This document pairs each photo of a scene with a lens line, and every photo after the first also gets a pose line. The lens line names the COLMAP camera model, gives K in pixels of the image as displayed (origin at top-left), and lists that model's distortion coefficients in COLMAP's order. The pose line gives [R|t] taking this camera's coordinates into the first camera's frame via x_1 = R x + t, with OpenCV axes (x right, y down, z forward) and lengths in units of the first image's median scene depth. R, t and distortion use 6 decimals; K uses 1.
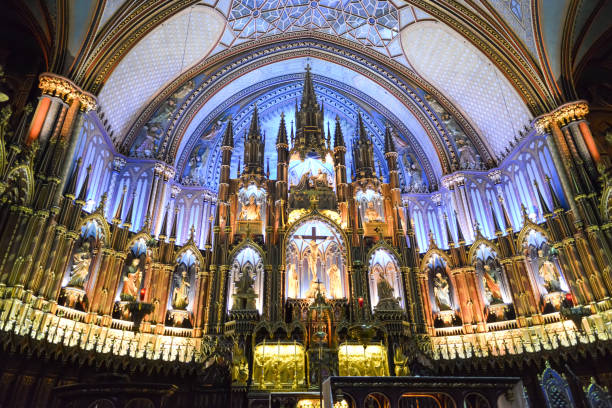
lens RADIAL K [[399.3, 0, 302.7], [0, 399.3, 208.7], [0, 0, 1]] dist [0.062010, -0.011557]
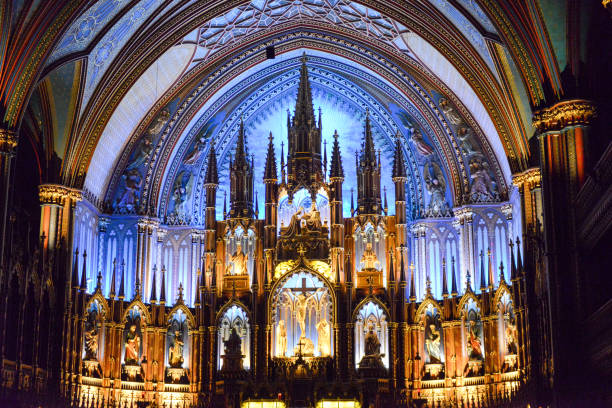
lens RADIAL K [[969.9, 0, 312.5], [0, 969.9, 194.9], [0, 0, 1]] dist [-0.061931, 0.000000]
pose [[0.980378, -0.038752, -0.193283, 0.503925], [0.080809, 0.973323, 0.214737, -0.642139], [0.179805, -0.226143, 0.957356, -1.154232]]
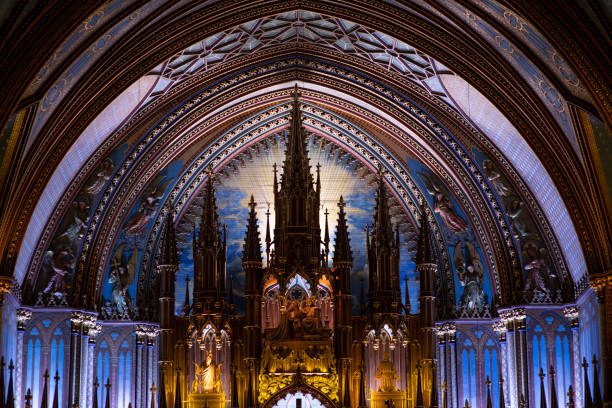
lens RADIAL K [[1613.0, 0, 309.2], [0, 1613.0, 183.2], [0, 0, 1]] dist [-0.024614, 0.000000]
pose [[0.997892, -0.010234, -0.064080, 0.232844], [0.024076, 0.975395, 0.219147, -0.948050], [0.060261, -0.220228, 0.973585, -1.674092]]
